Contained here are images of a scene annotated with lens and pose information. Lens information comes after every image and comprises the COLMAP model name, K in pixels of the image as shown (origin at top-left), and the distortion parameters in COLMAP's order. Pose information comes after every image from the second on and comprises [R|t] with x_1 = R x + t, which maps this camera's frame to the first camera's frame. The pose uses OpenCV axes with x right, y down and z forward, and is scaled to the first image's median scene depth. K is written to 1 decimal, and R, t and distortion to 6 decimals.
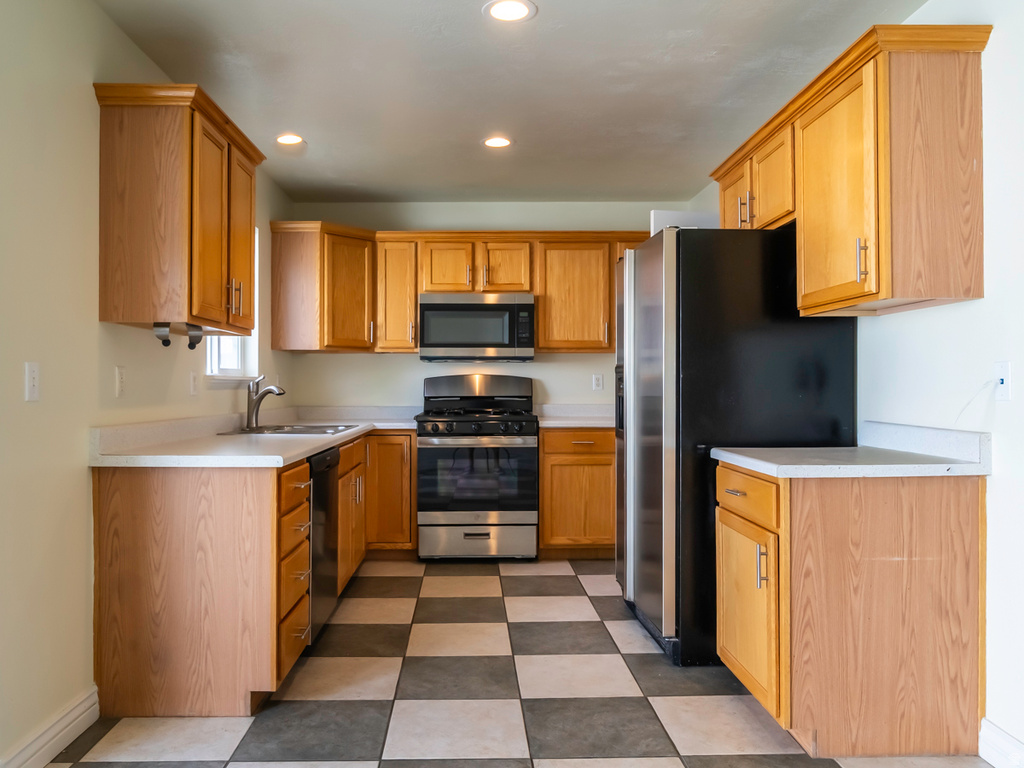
lens RADIAL K [[648.5, 0, 512.0], [0, 648.5, 384.0], [0, 0, 1]] dist [-0.001033, 0.000931]
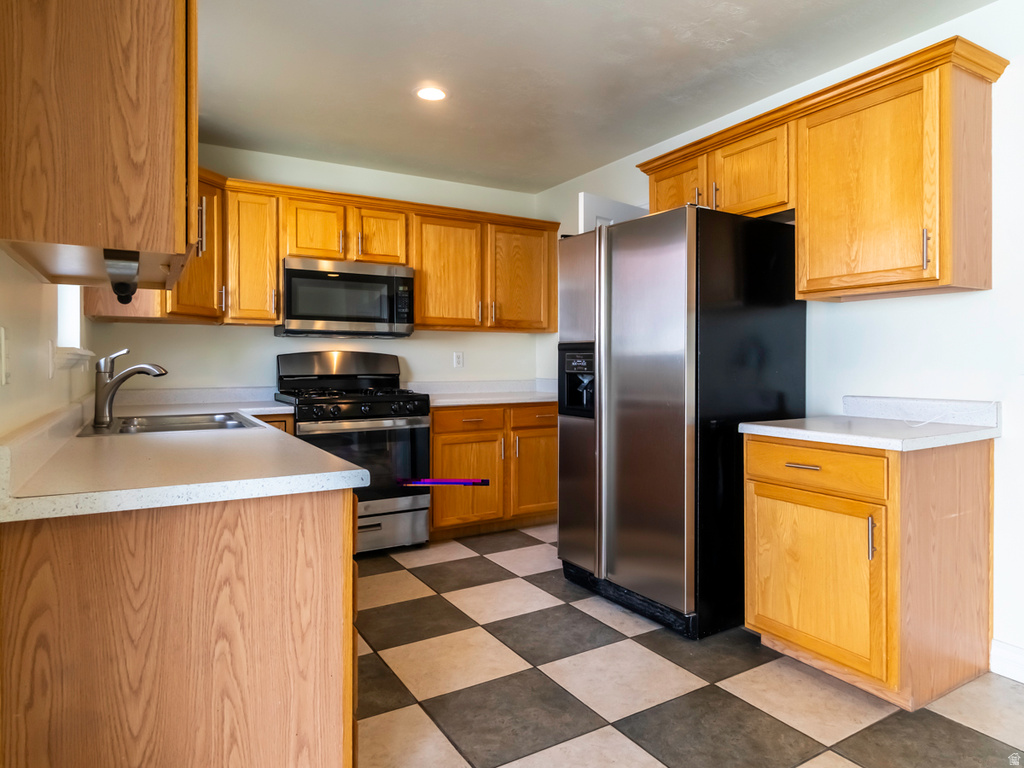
lens RADIAL K [[564.3, 0, 512.3], [0, 564.3, 365.9], [0, 0, 1]] dist [0.003997, -0.000035]
pose [[0.890679, -0.002757, 0.454624, -0.229365], [-0.000388, 0.999977, 0.006825, 0.000832], [-0.454632, -0.006255, 0.890657, 0.200062]]
